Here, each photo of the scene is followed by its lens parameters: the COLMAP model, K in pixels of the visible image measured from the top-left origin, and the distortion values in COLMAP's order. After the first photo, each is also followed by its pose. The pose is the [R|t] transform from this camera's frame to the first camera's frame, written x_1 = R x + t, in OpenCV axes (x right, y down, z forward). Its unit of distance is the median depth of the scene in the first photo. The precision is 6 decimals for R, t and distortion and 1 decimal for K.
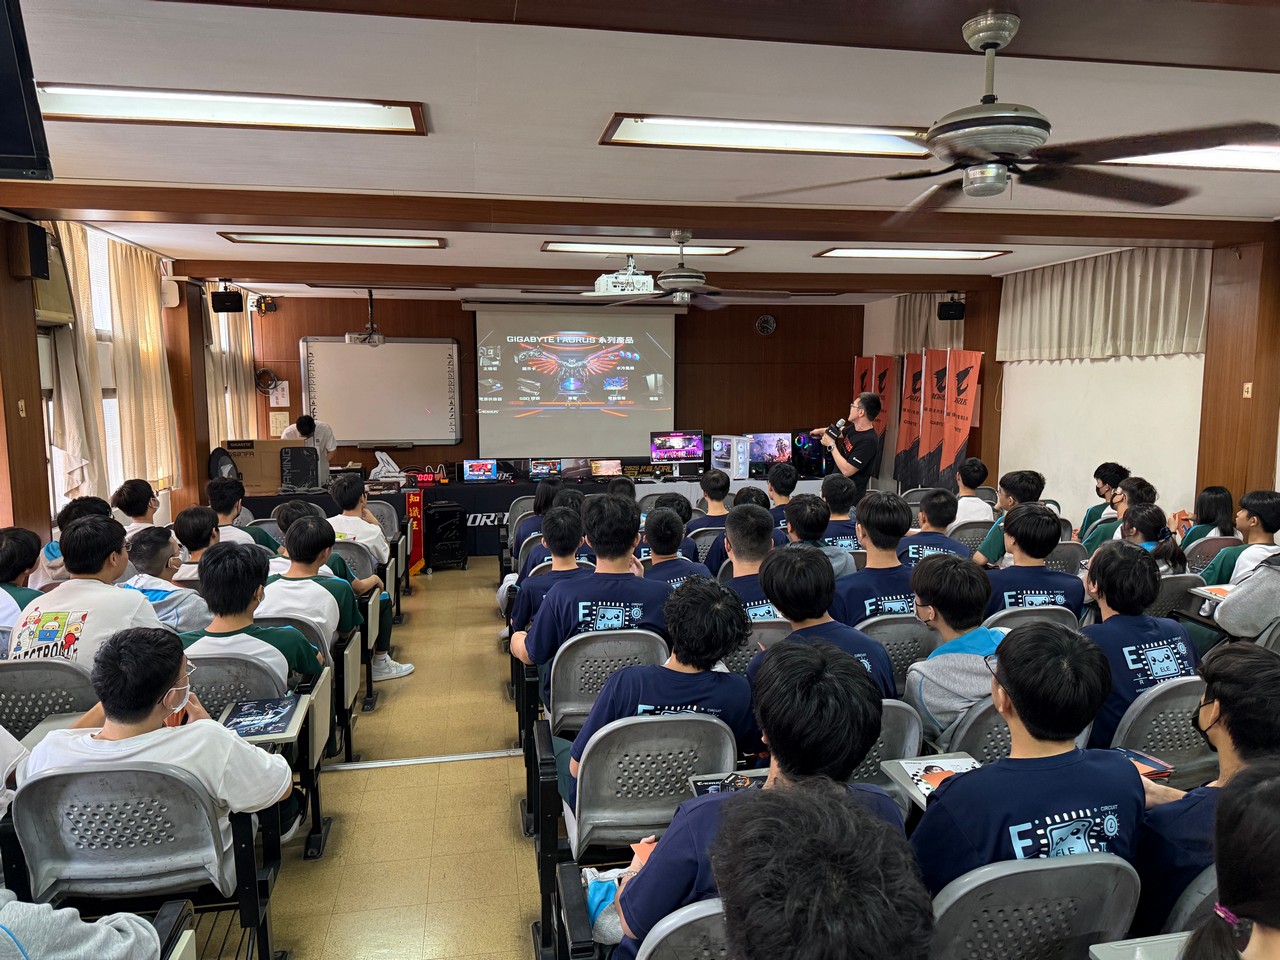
lens RADIAL K [[903.4, 0, 646.5], [0, 903.4, 491.0], [0, 0, 1]] dist [0.059424, -0.071534]
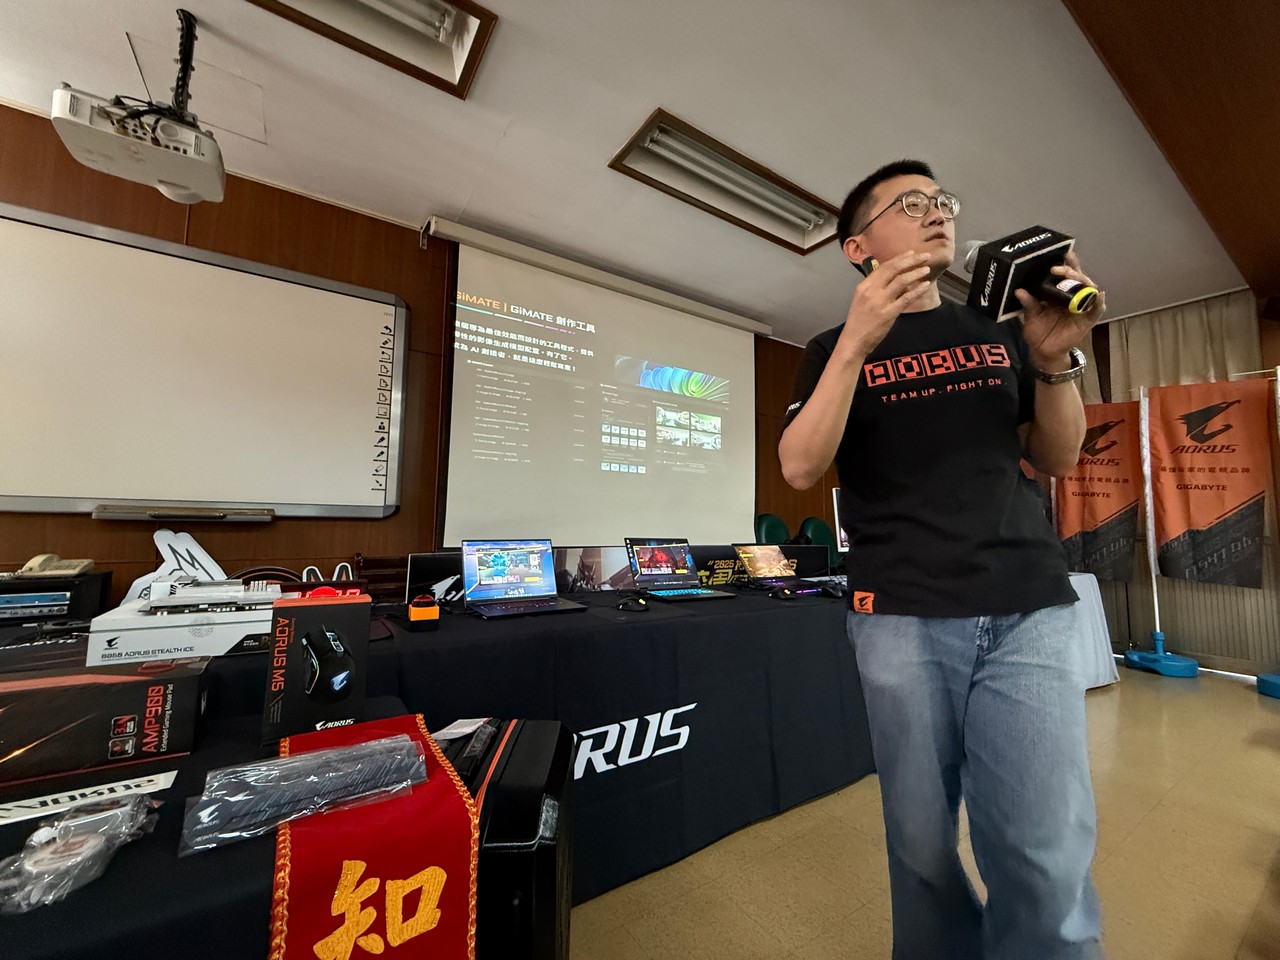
lens RADIAL K [[512.0, 0, 635.4], [0, 512.0, 476.1], [0, 0, 1]] dist [0.001290, 0.000803]
pose [[0.923713, 0.051107, 0.379661, -0.218005], [0.030832, 0.977928, -0.206657, -0.016633], [-0.381843, 0.202598, 0.901749, 0.807215]]
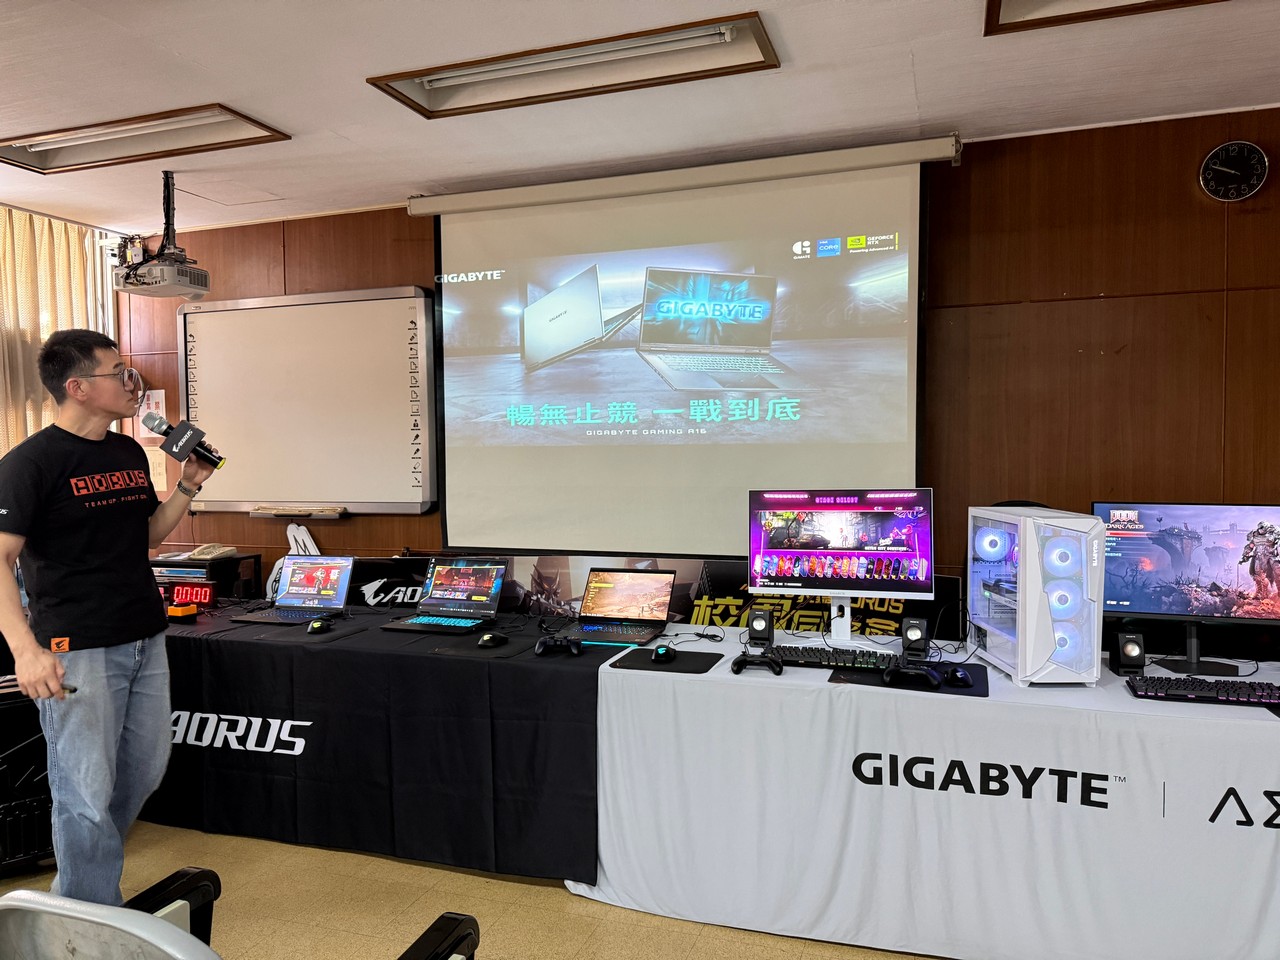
lens RADIAL K [[903.4, 0, 641.1], [0, 903.4, 480.2], [0, 0, 1]] dist [0.059424, -0.071534]
pose [[0.866731, 0.009574, -0.498684, 0.132584], [-0.049514, 0.996529, -0.066925, -0.048193], [0.496312, 0.082697, 0.864196, 0.735153]]
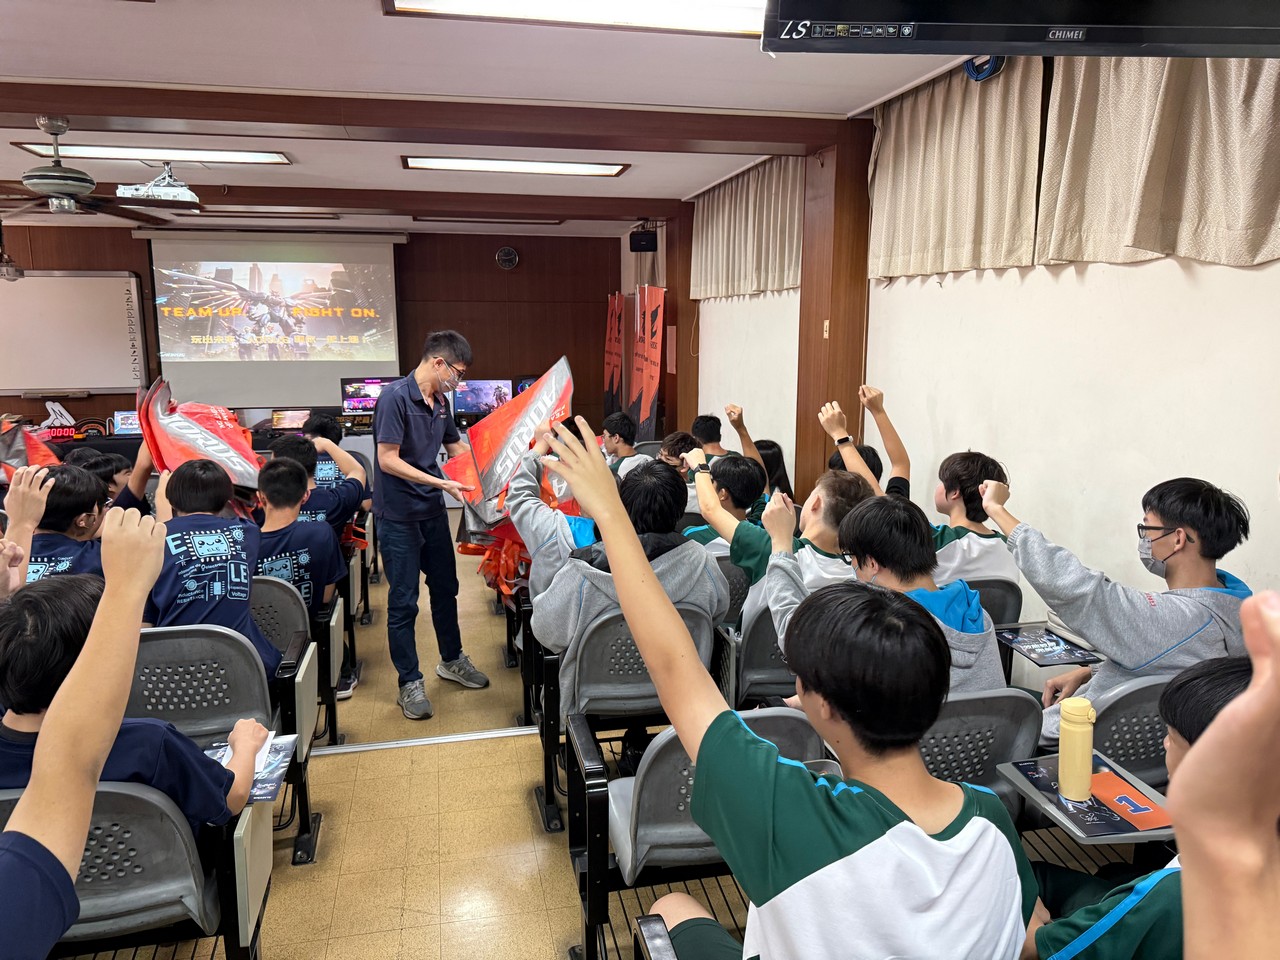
lens RADIAL K [[903.4, 0, 639.2], [0, 903.4, 488.9], [0, 0, 1]] dist [0.059424, -0.071534]
pose [[0.999575, -0.006043, 0.028517, 0.278882], [0.004417, 0.998380, 0.056719, -0.007034], [-0.028813, -0.056569, 0.997983, 0.103172]]
